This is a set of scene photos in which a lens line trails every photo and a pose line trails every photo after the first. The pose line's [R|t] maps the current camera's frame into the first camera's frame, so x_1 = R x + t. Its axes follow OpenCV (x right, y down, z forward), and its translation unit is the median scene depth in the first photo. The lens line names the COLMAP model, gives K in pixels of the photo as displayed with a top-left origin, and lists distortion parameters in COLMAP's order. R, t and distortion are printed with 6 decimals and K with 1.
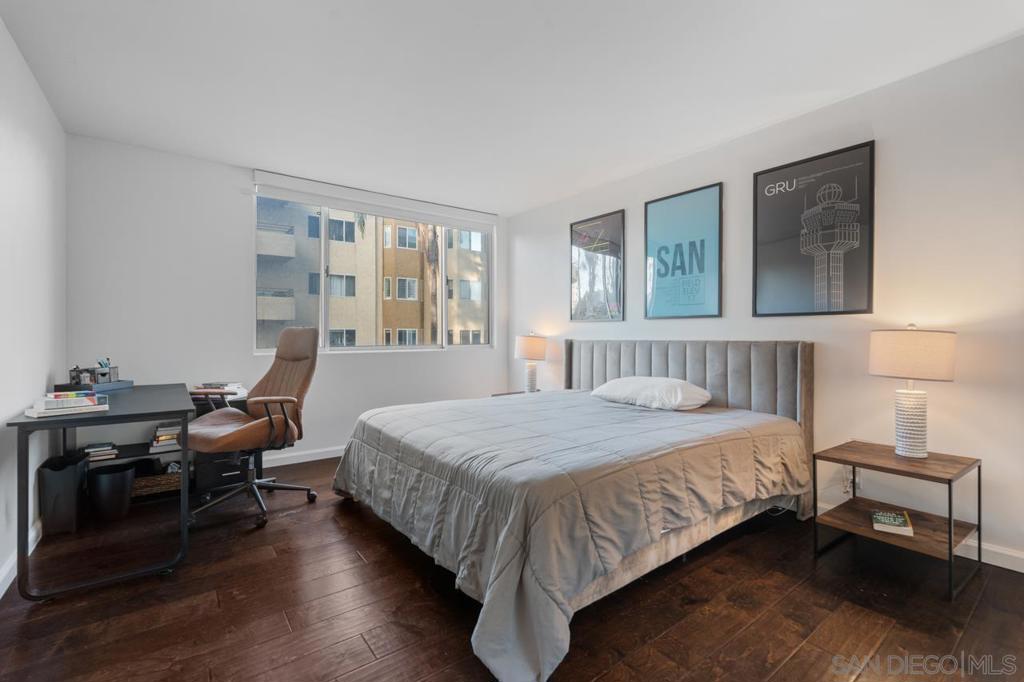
lens RADIAL K [[471.4, 0, 512.0], [0, 471.4, 341.0], [0, 0, 1]] dist [-0.000408, 0.000134]
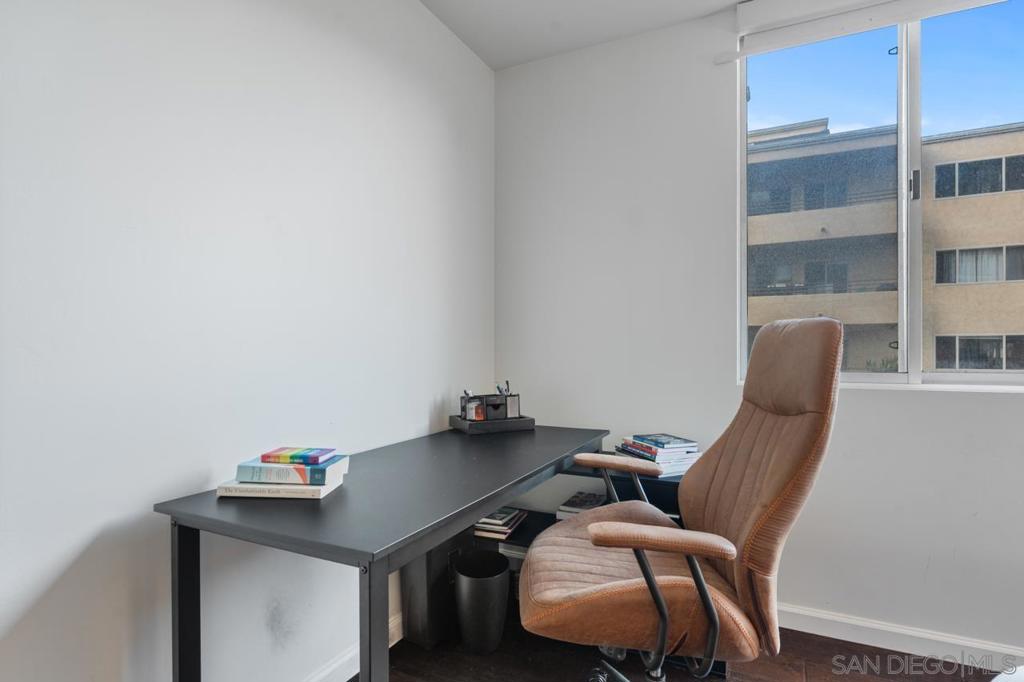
lens RADIAL K [[534.6, 0, 510.7], [0, 534.6, 349.4], [0, 0, 1]] dist [-0.014098, 0.000024]
pose [[0.454095, 0.002693, -0.890949, -0.195347], [-0.007142, 0.999974, -0.000618, -0.006250], [0.890925, 0.006644, 0.454102, 0.653977]]
